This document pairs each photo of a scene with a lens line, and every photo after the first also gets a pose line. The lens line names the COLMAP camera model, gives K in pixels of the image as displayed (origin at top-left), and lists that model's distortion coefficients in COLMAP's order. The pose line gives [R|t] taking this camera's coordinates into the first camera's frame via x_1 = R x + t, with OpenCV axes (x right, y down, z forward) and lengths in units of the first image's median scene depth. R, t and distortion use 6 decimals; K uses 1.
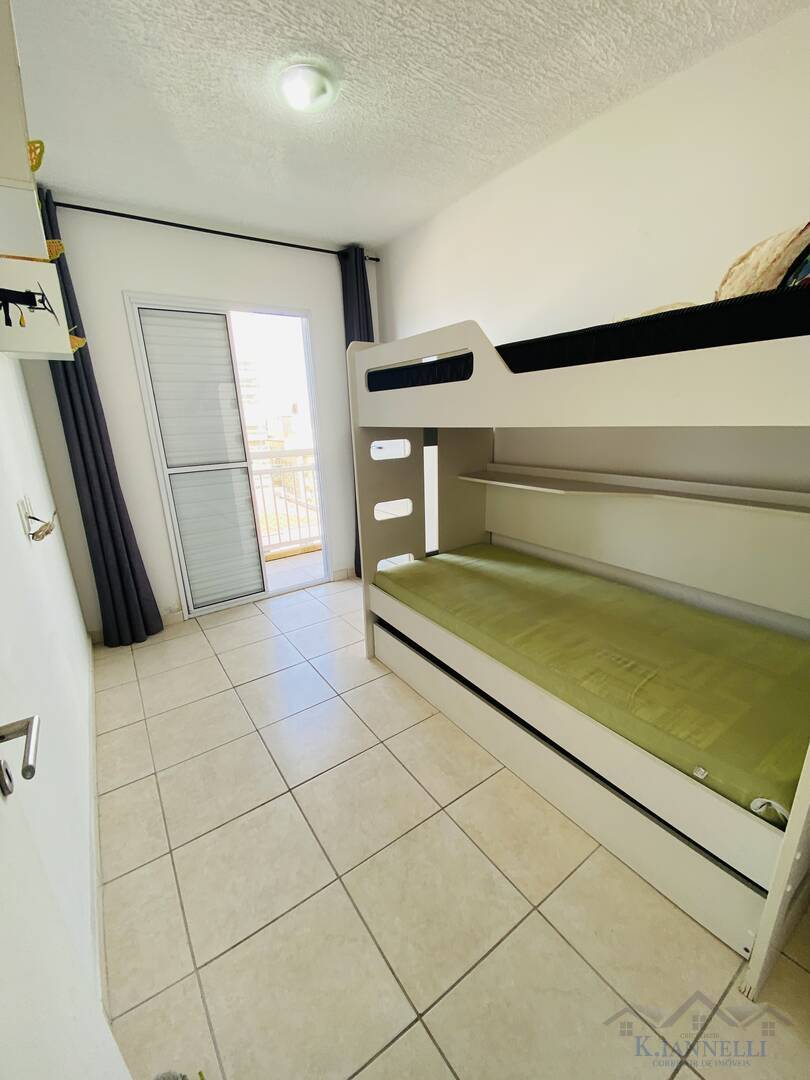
lens RADIAL K [[438.5, 0, 405.0], [0, 438.5, 540.0], [0, 0, 1]] dist [0.025315, -0.025129]
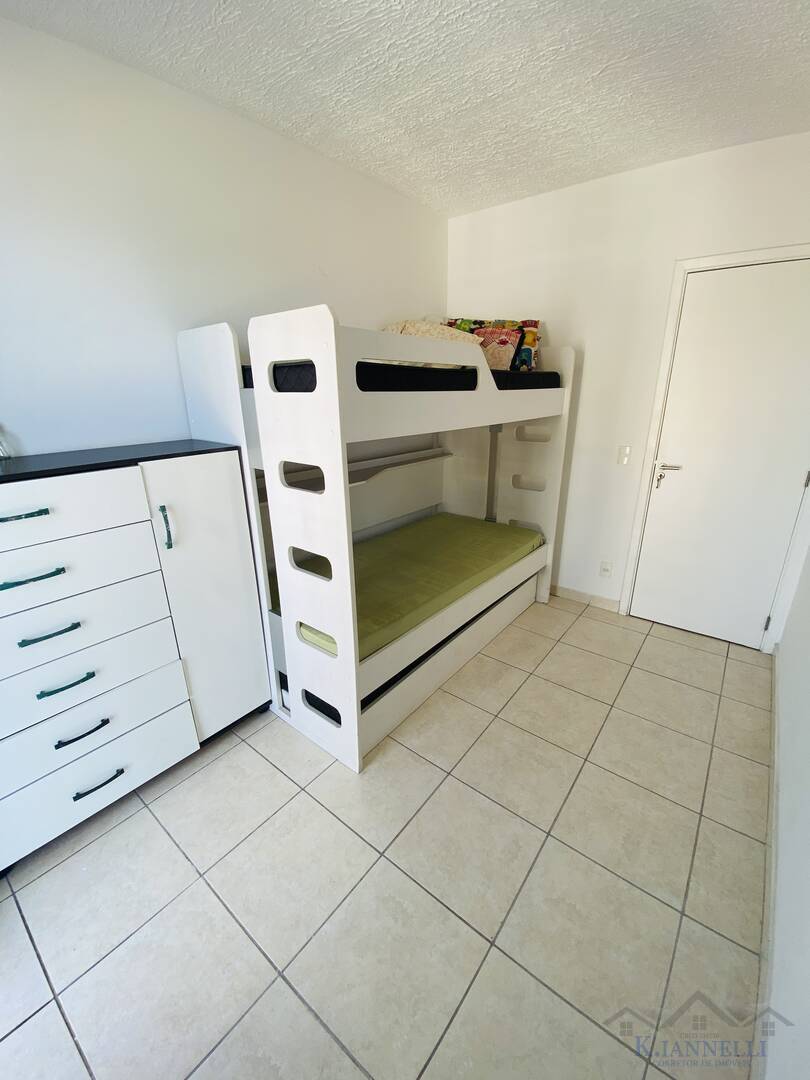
lens RADIAL K [[438.5, 0, 405.0], [0, 438.5, 540.0], [0, 0, 1]] dist [0.025315, -0.025129]
pose [[-0.297633, -0.279853, 0.912741, -1.071534], [0.279389, 0.888679, 0.363580, -0.489181], [-0.912884, 0.363223, -0.186313, 1.551653]]
